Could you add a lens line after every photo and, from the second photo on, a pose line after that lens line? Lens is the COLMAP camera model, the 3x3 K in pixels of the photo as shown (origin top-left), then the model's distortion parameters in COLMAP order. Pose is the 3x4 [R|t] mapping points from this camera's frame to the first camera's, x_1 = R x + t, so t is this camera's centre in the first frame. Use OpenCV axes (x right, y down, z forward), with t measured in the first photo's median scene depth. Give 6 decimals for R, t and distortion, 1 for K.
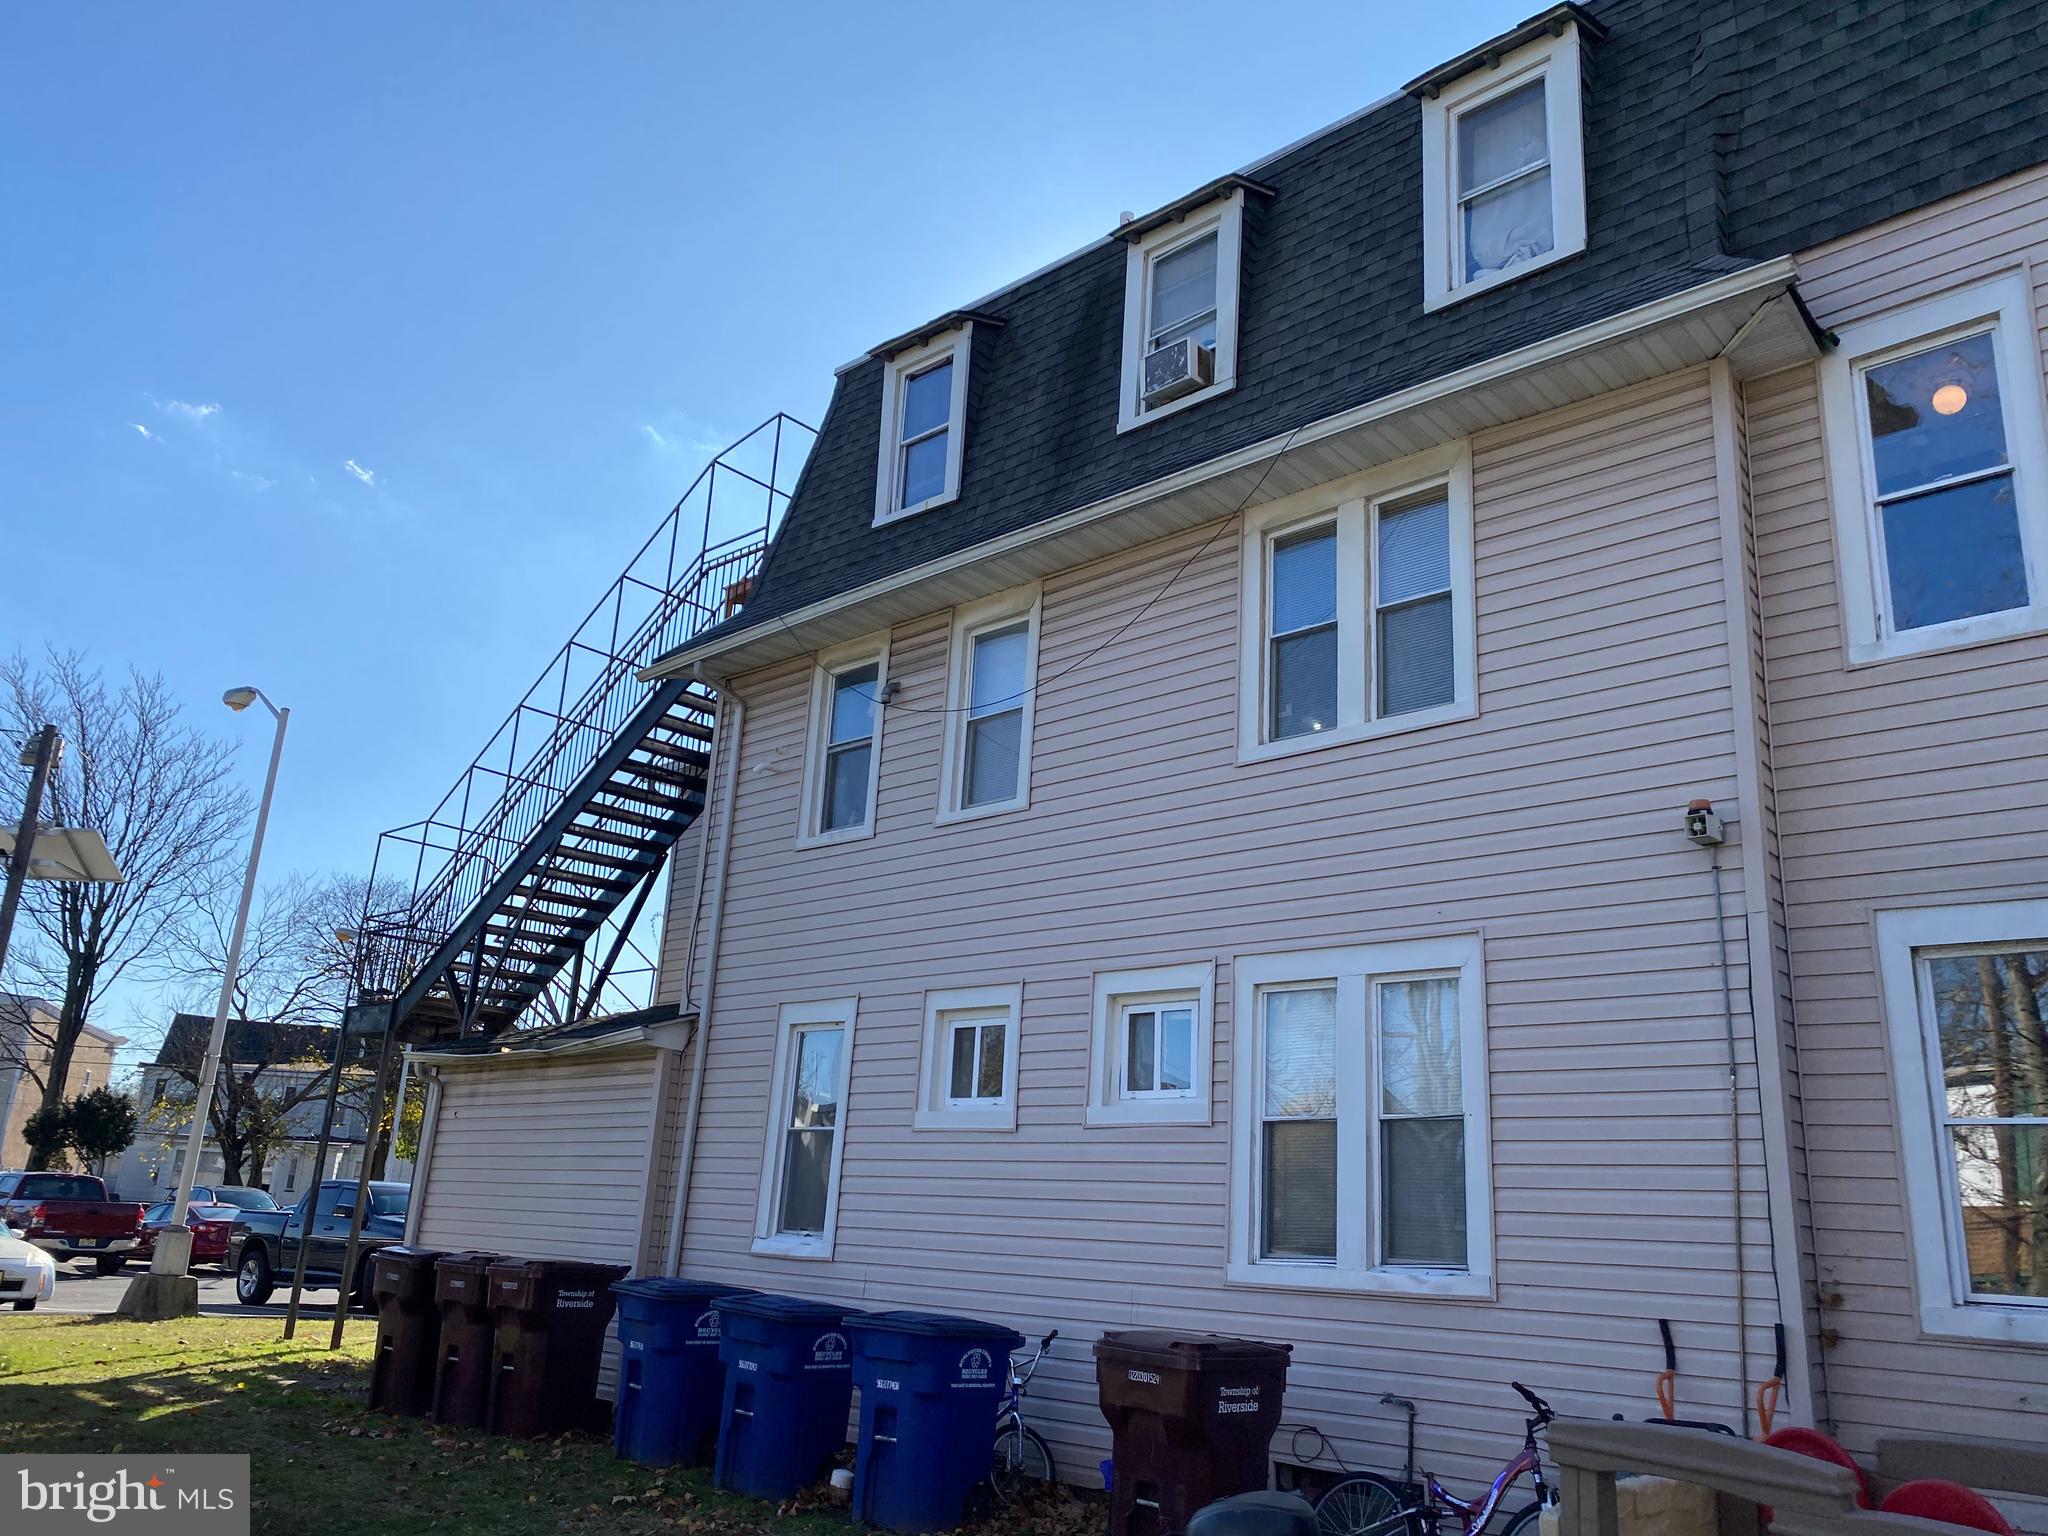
lens RADIAL K [[1586.6, 0, 1024.0], [0, 1586.6, 768.0], [0, 0, 1]] dist [0.035937, -0.002207]
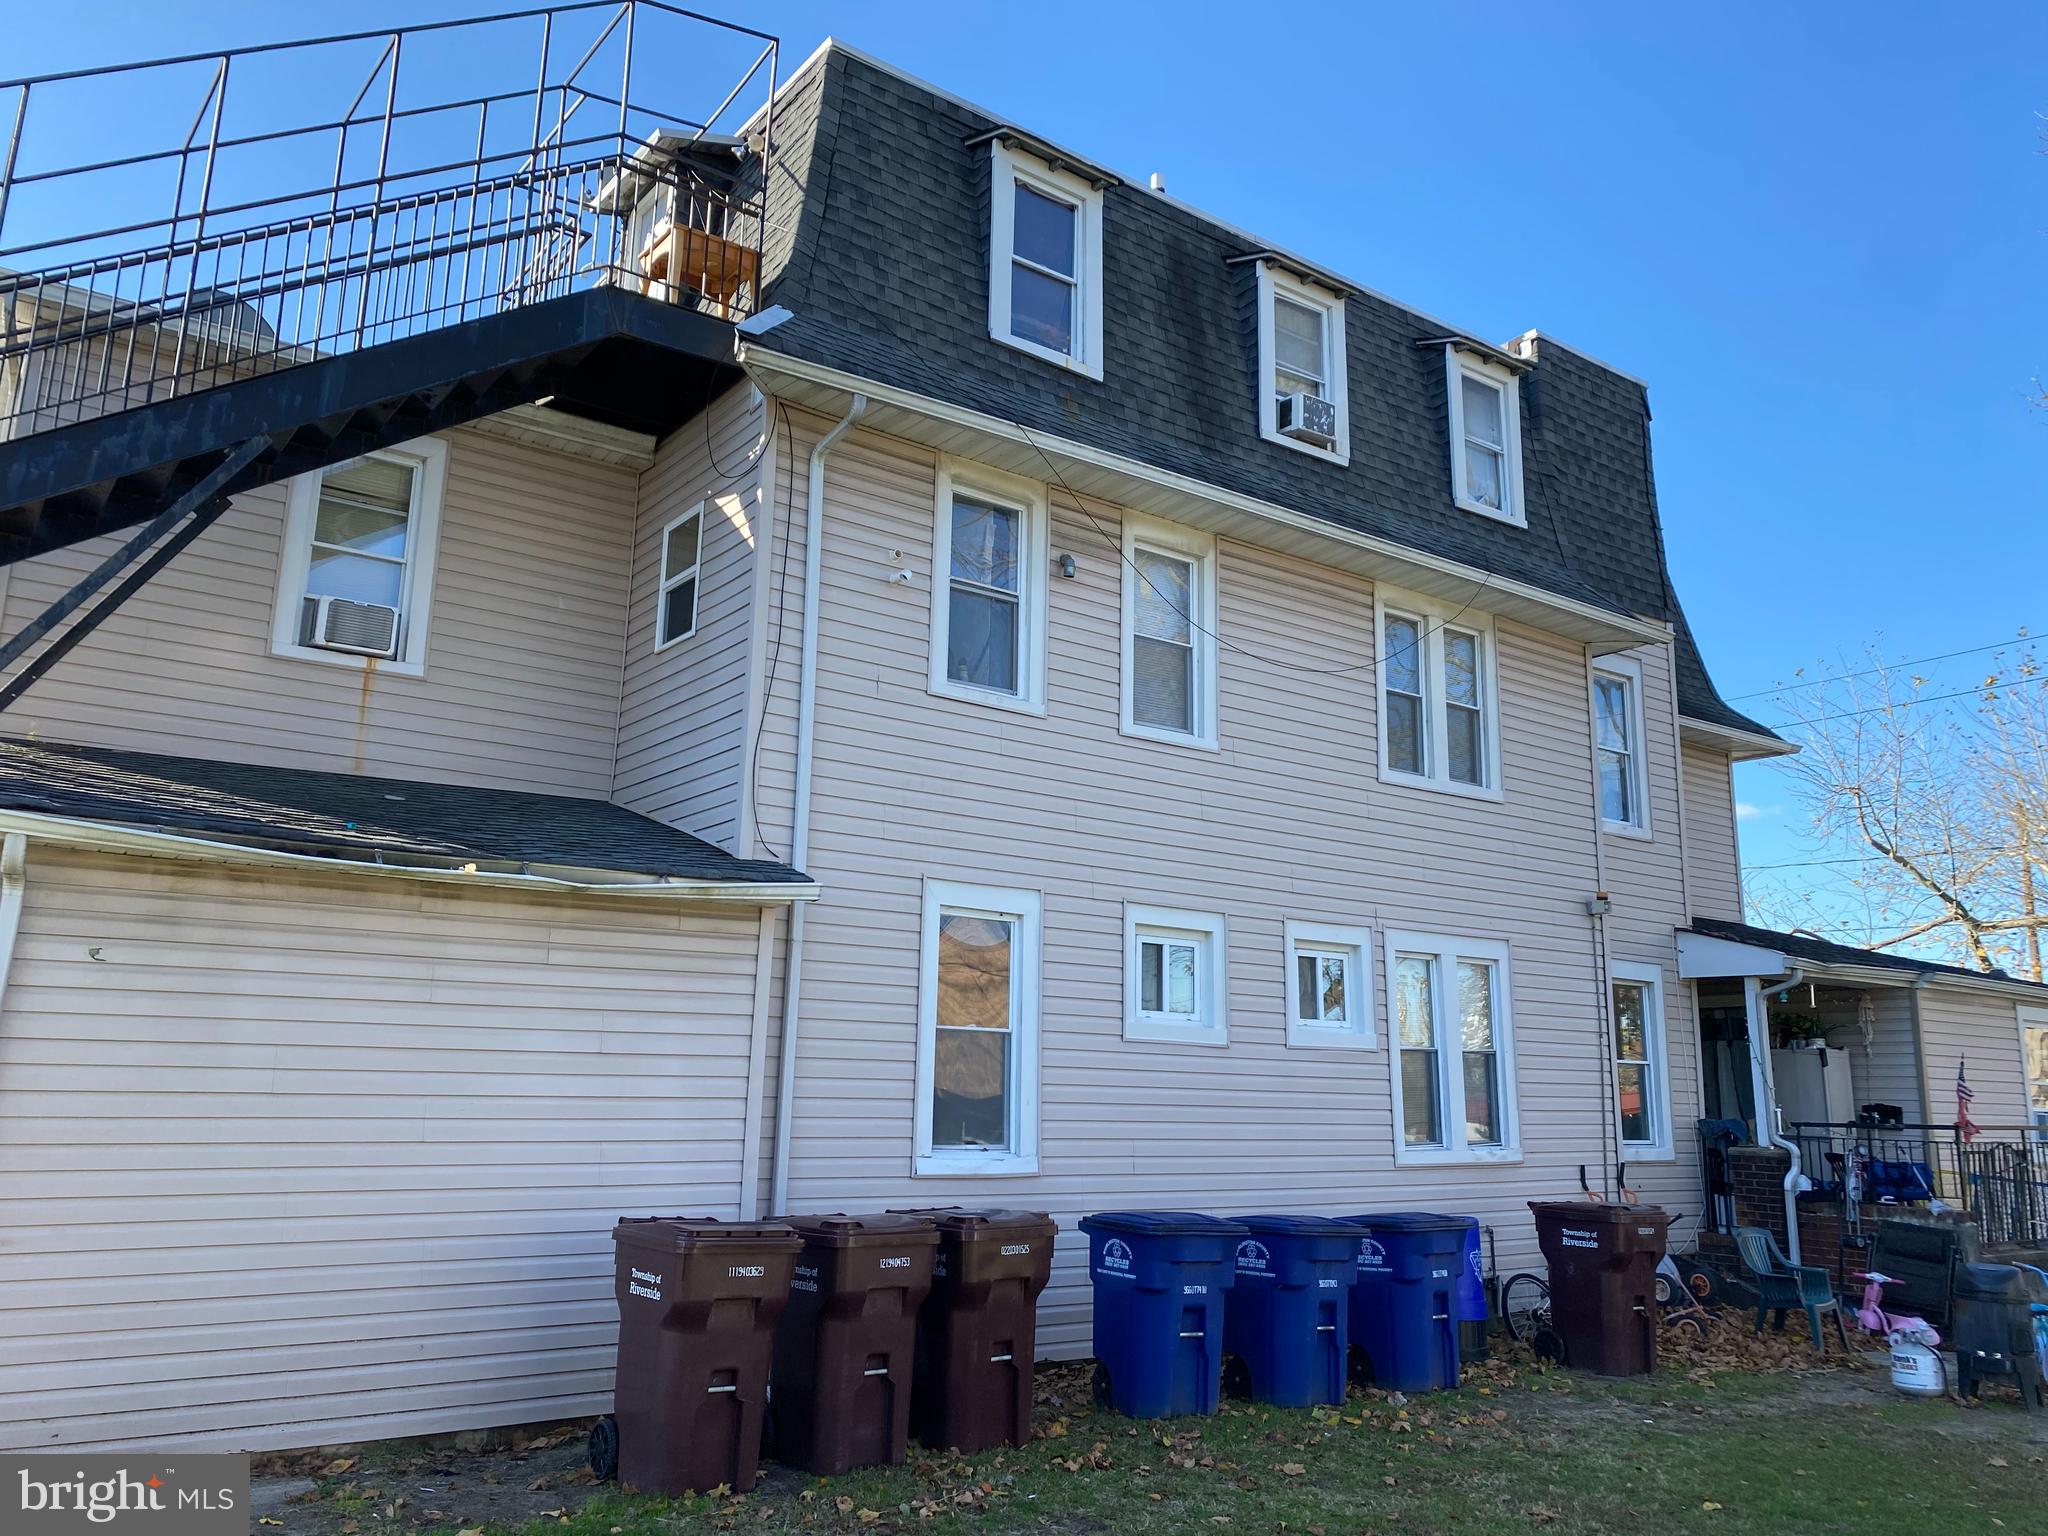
lens RADIAL K [[1586.6, 0, 1024.0], [0, 1586.6, 768.0], [0, 0, 1]] dist [0.035937, -0.002207]
pose [[0.179044, 0.153683, 0.971764, -1.213542], [-0.285085, 0.953452, -0.098261, 0.203551], [-0.941632, -0.259442, 0.214522, 1.004631]]
